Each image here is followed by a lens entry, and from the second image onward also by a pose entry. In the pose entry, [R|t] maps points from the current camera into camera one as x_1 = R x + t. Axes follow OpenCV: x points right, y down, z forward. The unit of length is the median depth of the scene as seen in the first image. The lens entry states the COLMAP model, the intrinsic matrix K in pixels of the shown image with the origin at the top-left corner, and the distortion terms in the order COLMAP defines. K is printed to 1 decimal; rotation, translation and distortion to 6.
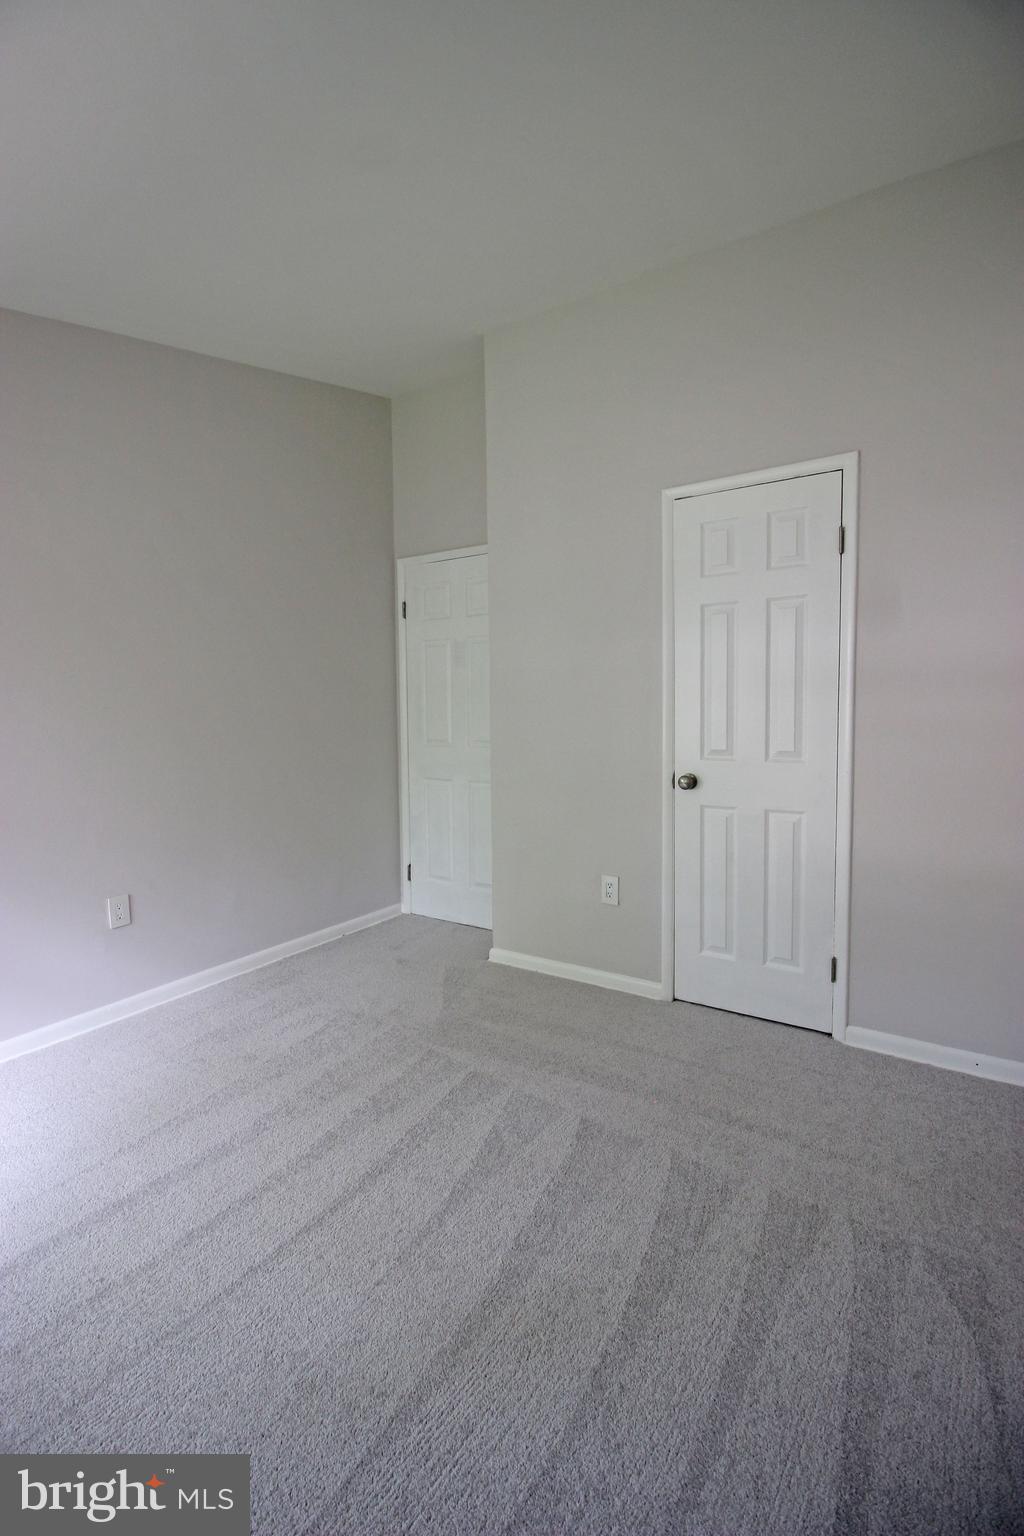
lens RADIAL K [[713.5, 0, 507.7], [0, 713.5, 761.6], [0, 0, 1]] dist [0.002149, -0.000135]
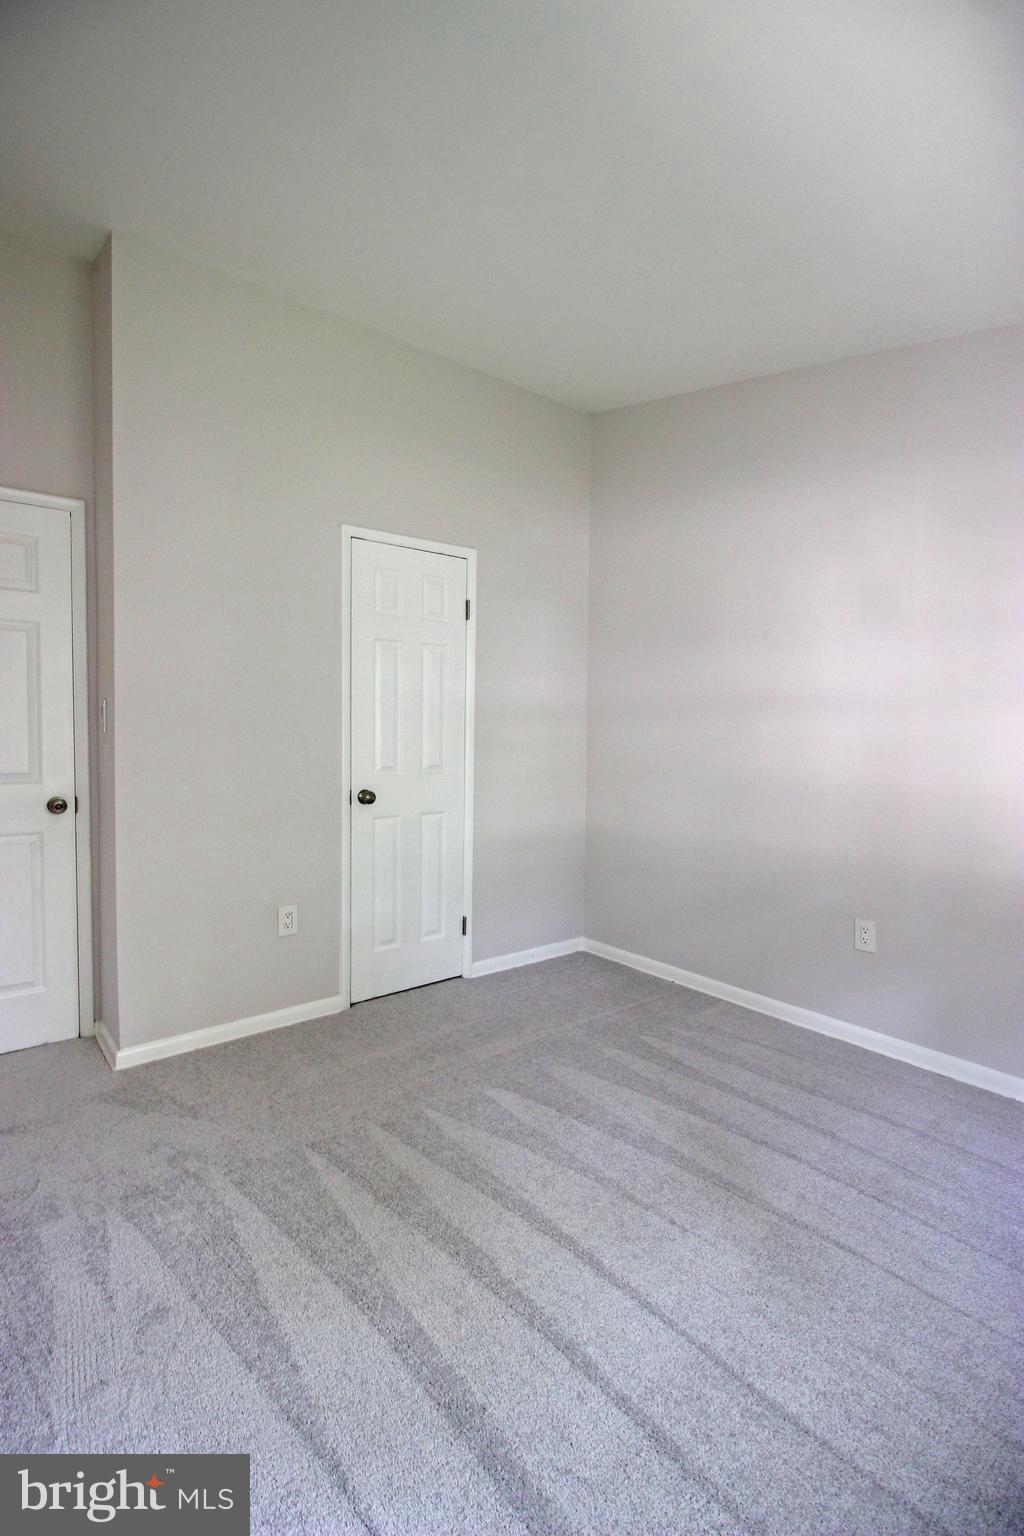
lens RADIAL K [[713.5, 0, 507.7], [0, 713.5, 761.6], [0, 0, 1]] dist [0.002149, -0.000135]
pose [[0.302129, -0.034970, 0.952625, -0.732080], [0.059486, 0.998071, 0.017773, -0.033553], [-0.951409, 0.051298, 0.303627, 0.464446]]
